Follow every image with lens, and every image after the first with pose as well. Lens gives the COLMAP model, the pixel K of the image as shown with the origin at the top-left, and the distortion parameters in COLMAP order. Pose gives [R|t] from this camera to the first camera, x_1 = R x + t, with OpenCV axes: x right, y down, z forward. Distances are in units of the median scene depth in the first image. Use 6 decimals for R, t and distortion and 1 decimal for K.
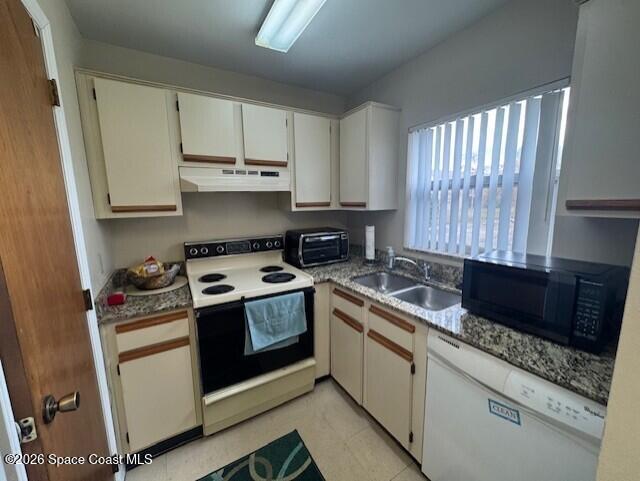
lens RADIAL K [[255.4, 0, 318.4], [0, 255.4, 240.4], [0, 0, 1]] dist [0.000699, 0.000478]
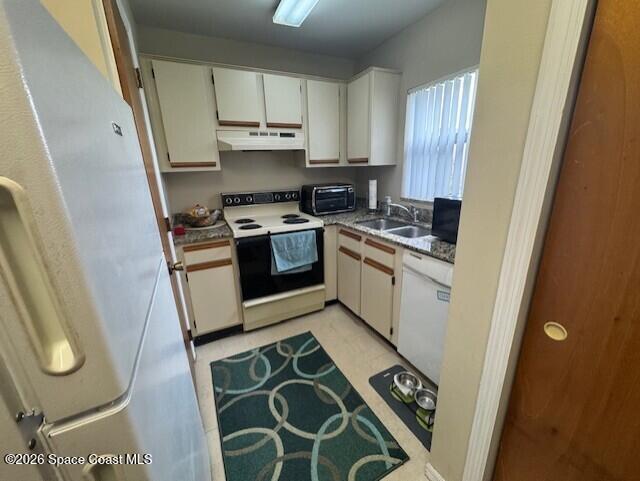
lens RADIAL K [[255.4, 0, 318.4], [0, 255.4, 240.4], [0, 0, 1]] dist [0.000699, 0.000478]
pose [[0.997191, 0.007134, -0.074558, 0.054517], [0.002558, 0.991629, 0.129098, 0.085735], [0.074854, -0.128926, 0.988825, -0.271190]]
